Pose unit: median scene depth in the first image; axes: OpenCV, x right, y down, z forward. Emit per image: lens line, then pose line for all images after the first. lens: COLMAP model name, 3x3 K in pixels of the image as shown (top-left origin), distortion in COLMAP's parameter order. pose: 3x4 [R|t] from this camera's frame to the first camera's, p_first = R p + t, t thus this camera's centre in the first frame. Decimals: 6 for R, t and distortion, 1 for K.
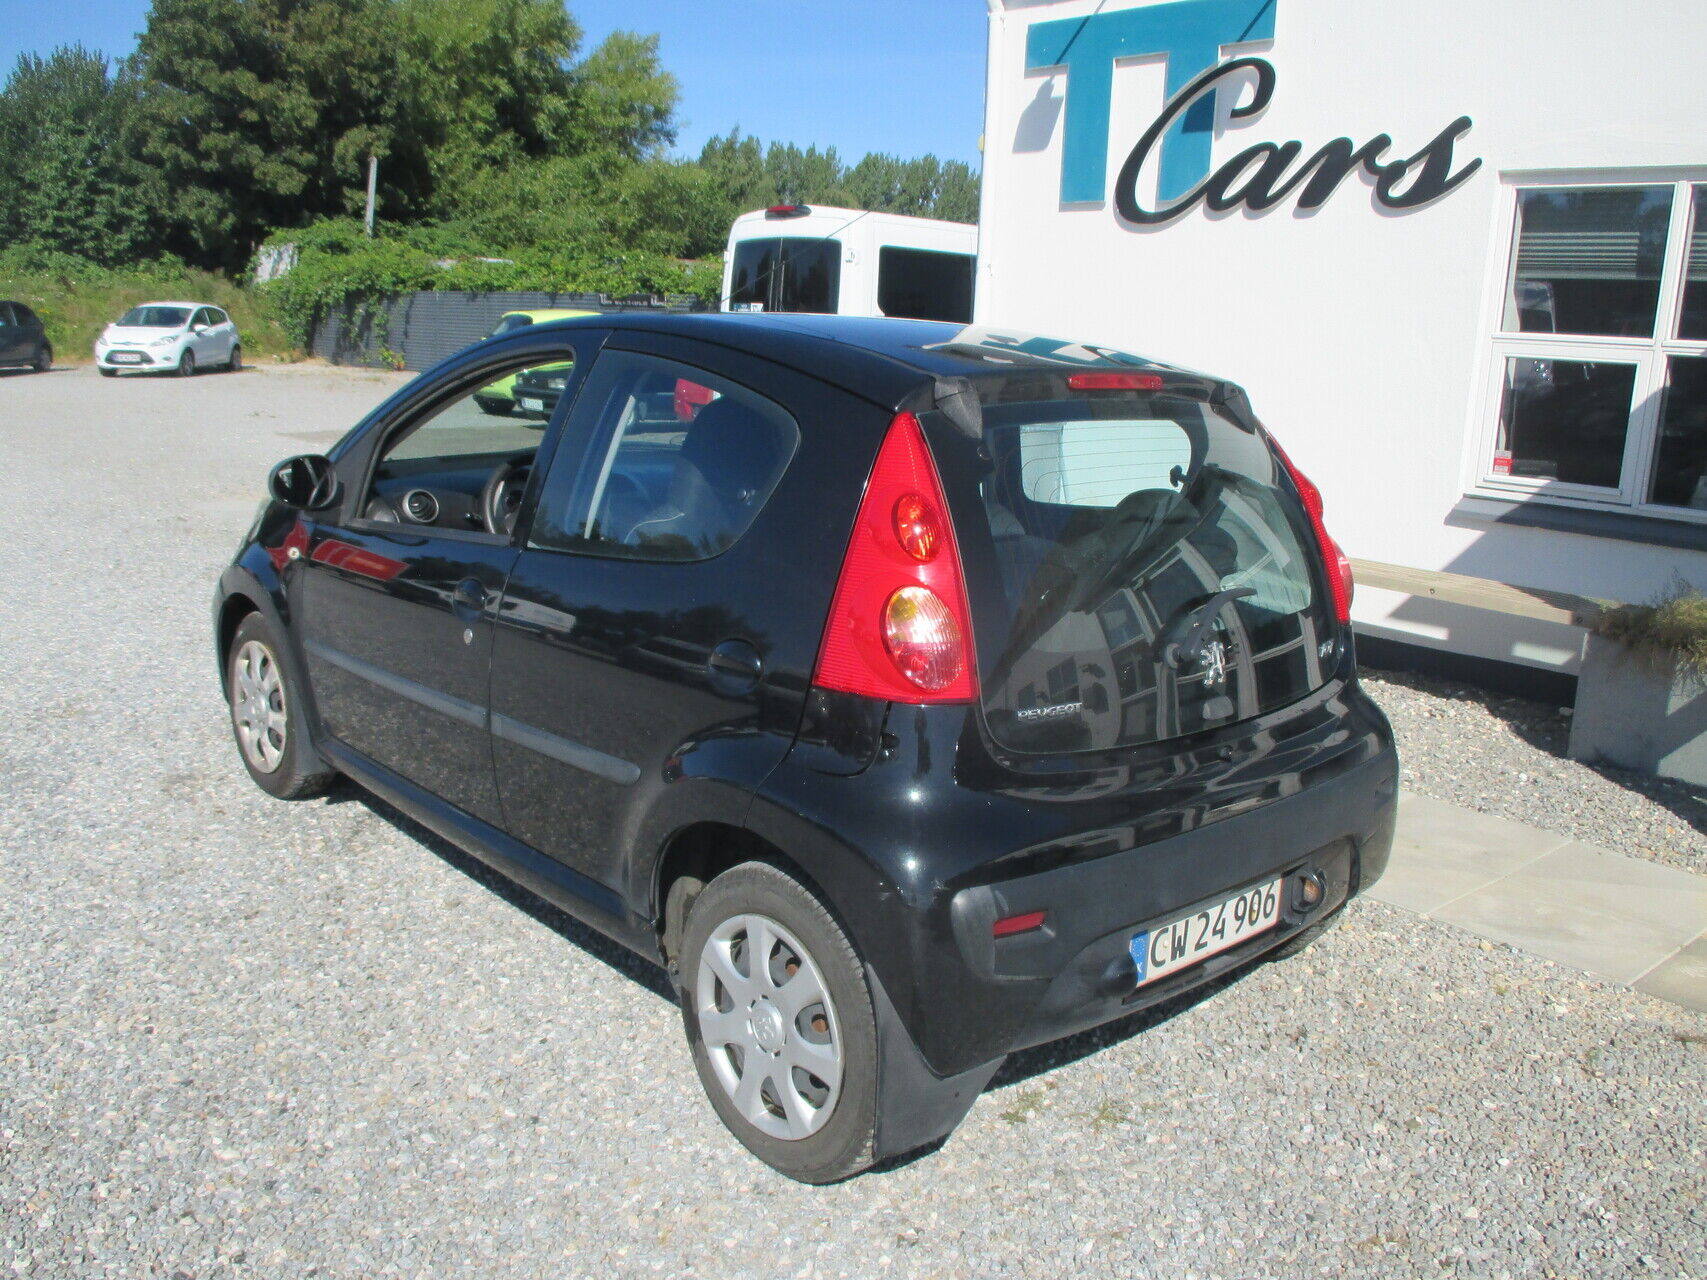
lens RADIAL K [[1453.8, 0, 789.3], [0, 1453.8, 645.1], [0, 0, 1]] dist [-0.039929, -0.001297]
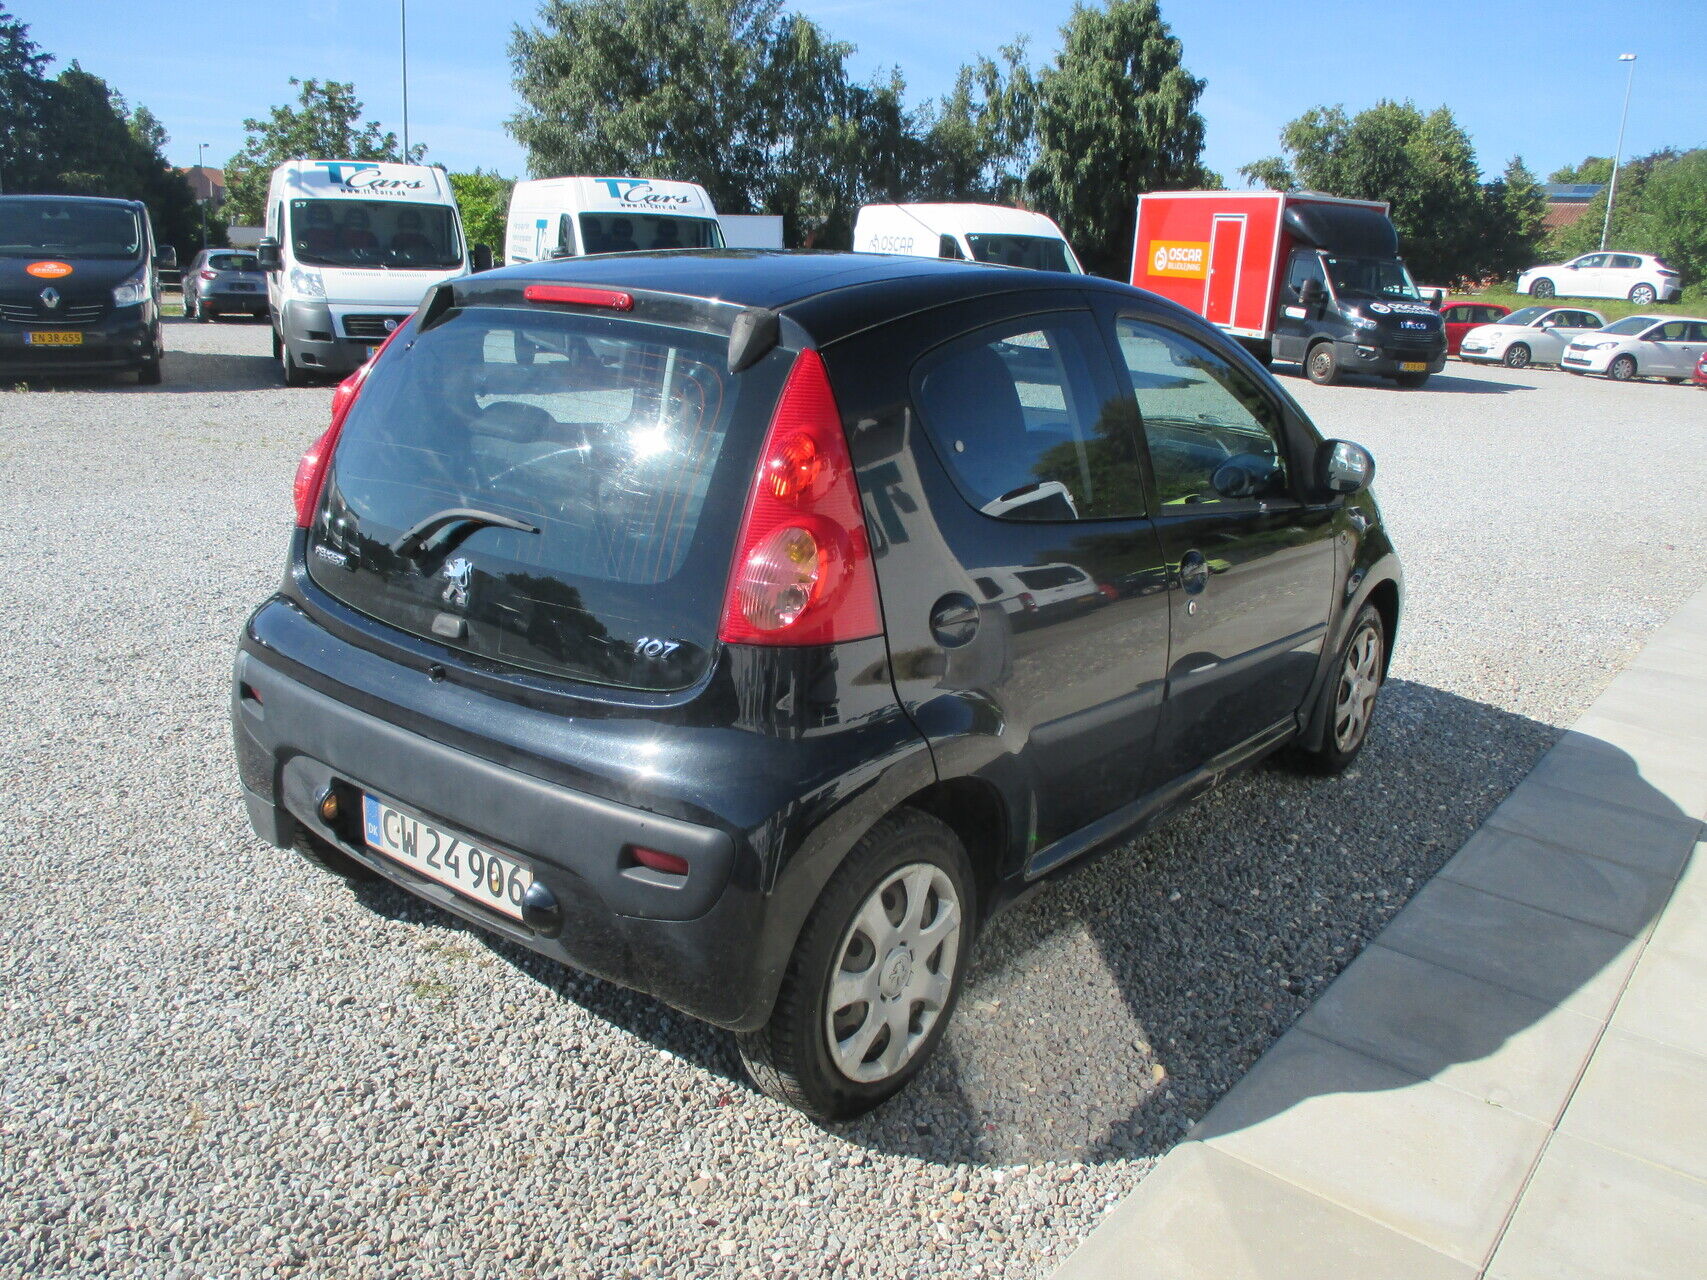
lens RADIAL K [[1435.0, 0, 847.6], [0, 1435.0, 634.1], [0, 0, 1]] dist [-0.024731, -0.003121]
pose [[0.200757, 0.233680, -0.951362, 0.138418], [-0.270689, 0.946557, 0.175378, -0.020915], [0.941501, 0.222315, 0.253282, 0.110976]]
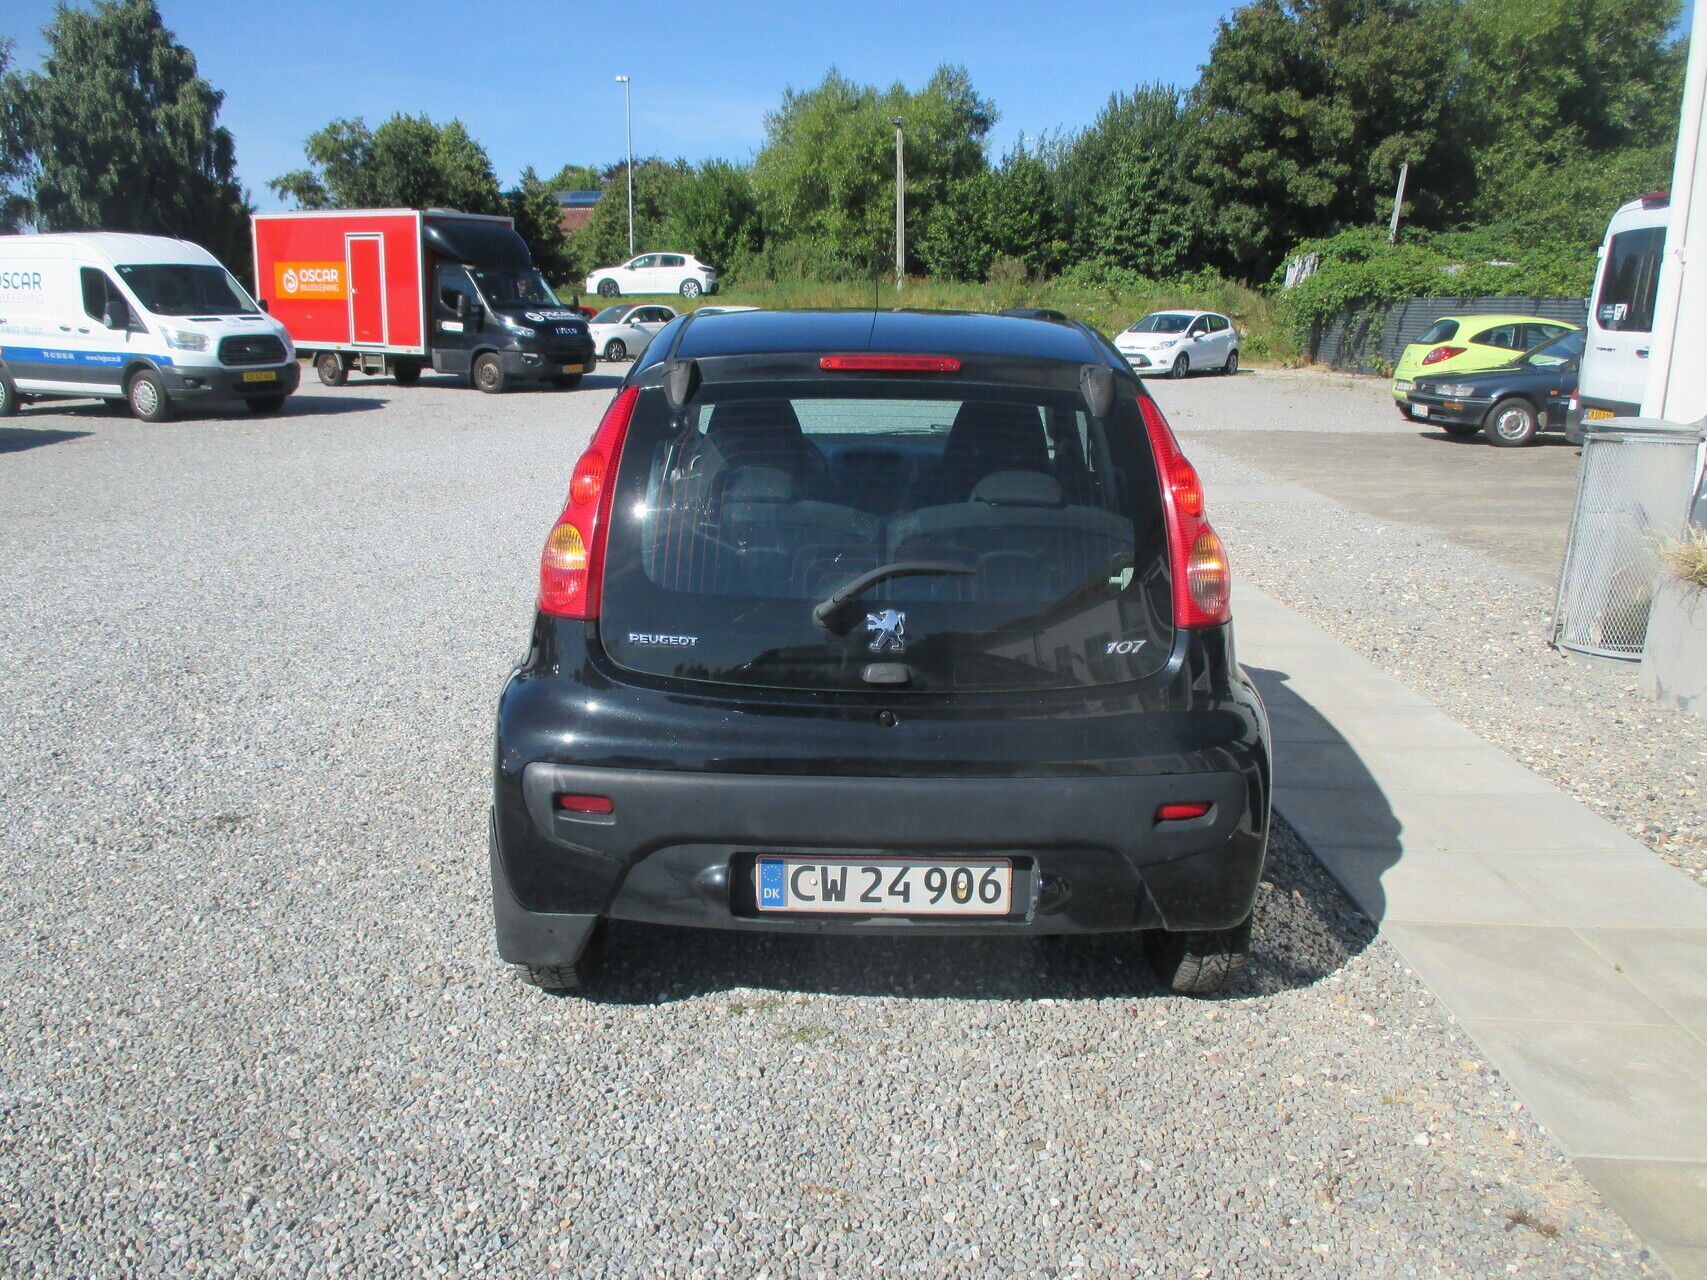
lens RADIAL K [[1435.0, 0, 847.6], [0, 1435.0, 634.1], [0, 0, 1]] dist [-0.024731, -0.003121]
pose [[0.749585, 0.128796, -0.649257, 0.103954], [-0.136276, 0.989902, 0.039037, -0.002325], [0.647728, 0.059217, 0.759567, 0.021223]]
